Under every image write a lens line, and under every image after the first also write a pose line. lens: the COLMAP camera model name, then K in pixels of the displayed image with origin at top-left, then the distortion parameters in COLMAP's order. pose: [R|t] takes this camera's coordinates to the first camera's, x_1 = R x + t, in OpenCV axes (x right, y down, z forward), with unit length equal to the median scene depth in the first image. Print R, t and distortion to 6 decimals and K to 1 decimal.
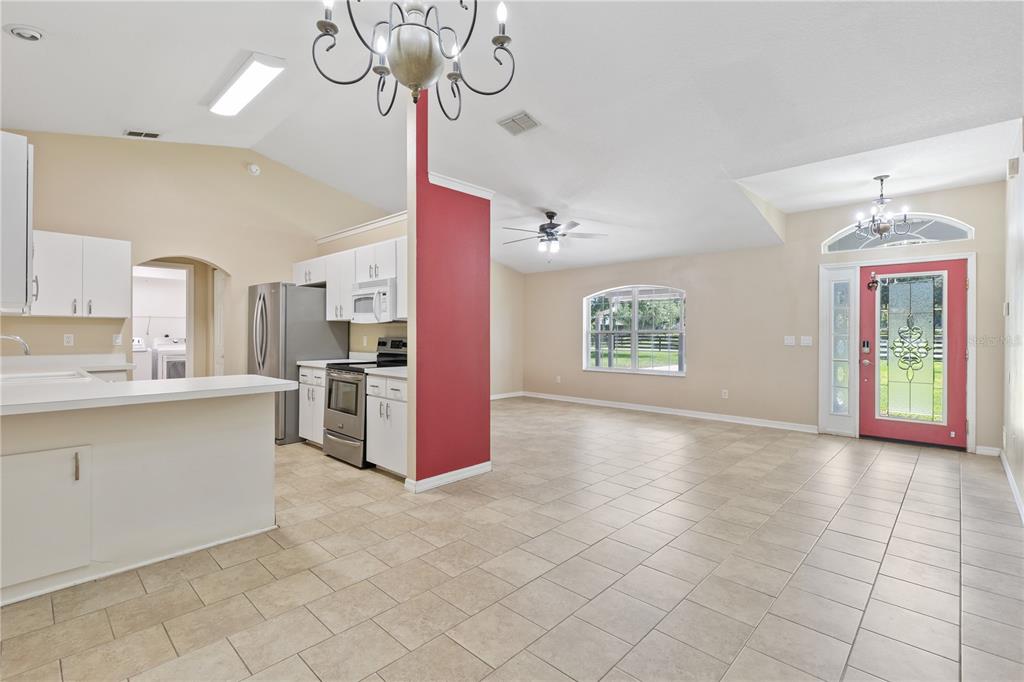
lens RADIAL K [[465.8, 0, 516.0], [0, 465.8, 336.5], [0, 0, 1]] dist [-0.001251, 0.000441]
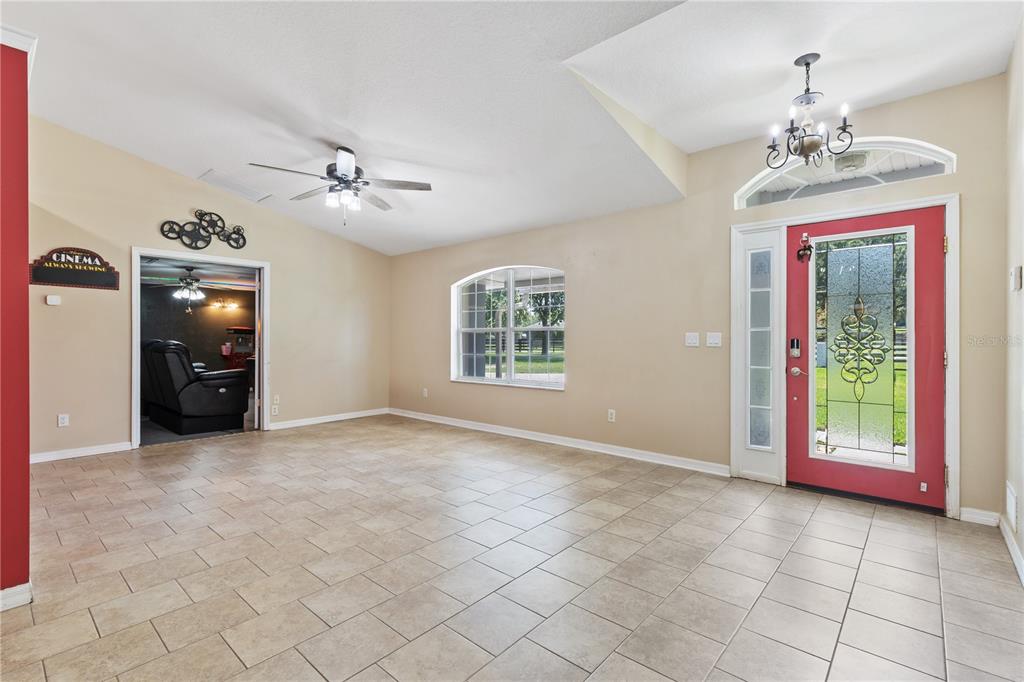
lens RADIAL K [[465.8, 0, 515.6], [0, 465.8, 338.9], [0, 0, 1]] dist [-0.001251, 0.000441]
pose [[0.998854, -0.003679, 0.047717, 0.327585], [0.003730, 0.999993, -0.000974, 0.009049], [-0.047713, 0.001151, 0.998860, 0.363691]]
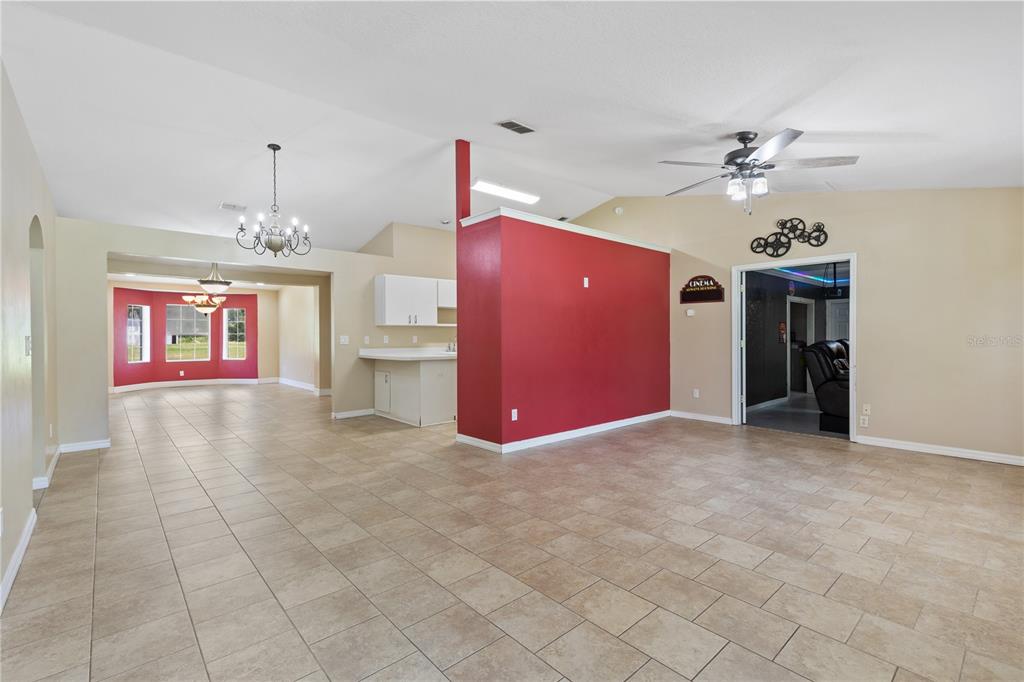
lens RADIAL K [[465.8, 0, 520.7], [0, 465.8, 339.1], [0, 0, 1]] dist [-0.001251, 0.000441]
pose [[-0.077846, 0.001079, -0.996965, 0.807587], [-0.002805, 0.999995, 0.001302, 0.006322], [0.996961, 0.002897, -0.077843, 0.859115]]
